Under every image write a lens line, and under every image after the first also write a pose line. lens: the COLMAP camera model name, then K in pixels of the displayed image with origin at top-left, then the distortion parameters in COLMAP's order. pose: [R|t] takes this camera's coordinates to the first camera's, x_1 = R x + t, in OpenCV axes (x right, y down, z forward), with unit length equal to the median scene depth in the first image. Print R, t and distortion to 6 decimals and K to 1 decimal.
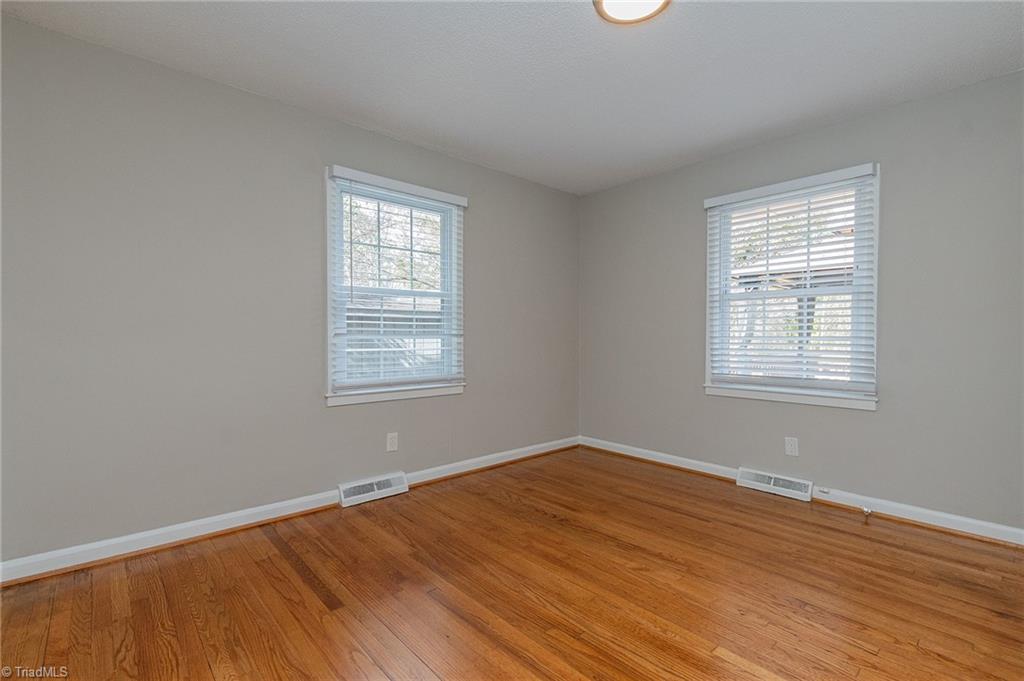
lens RADIAL K [[461.8, 0, 515.2], [0, 461.8, 351.0], [0, 0, 1]] dist [0.002281, 0.000471]
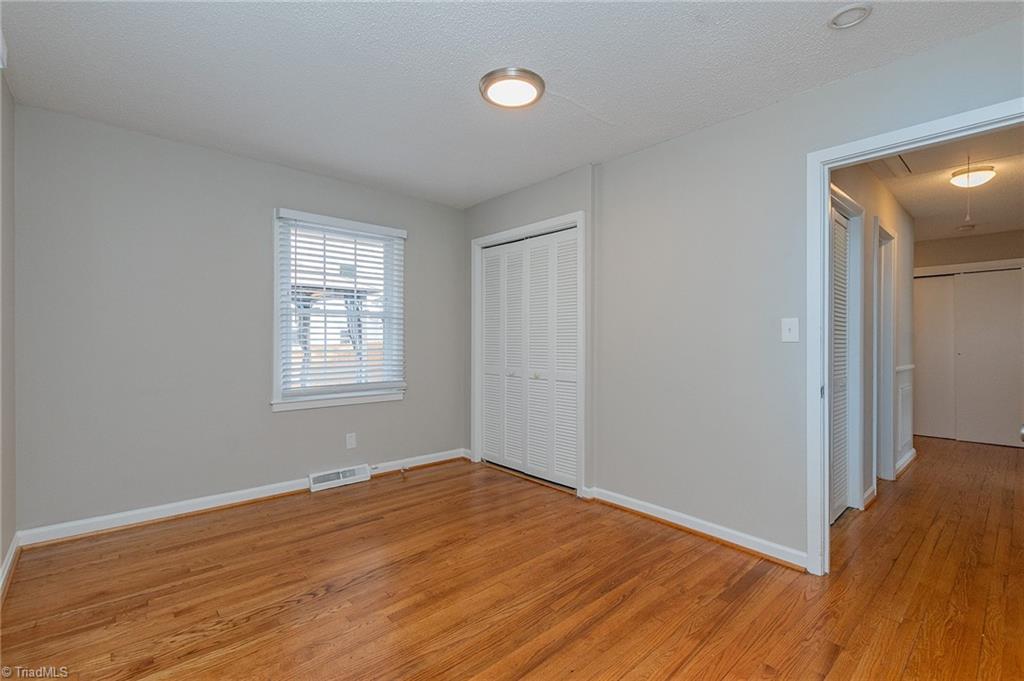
lens RADIAL K [[444.3, 0, 512.0], [0, 444.3, 340.5], [0, 0, 1]] dist [0.001446, 0.000234]
pose [[0.019505, -0.005900, 0.999792, -0.590179], [0.028623, 0.999576, 0.005340, -0.052717], [-0.999400, 0.028513, 0.019666, 0.587326]]
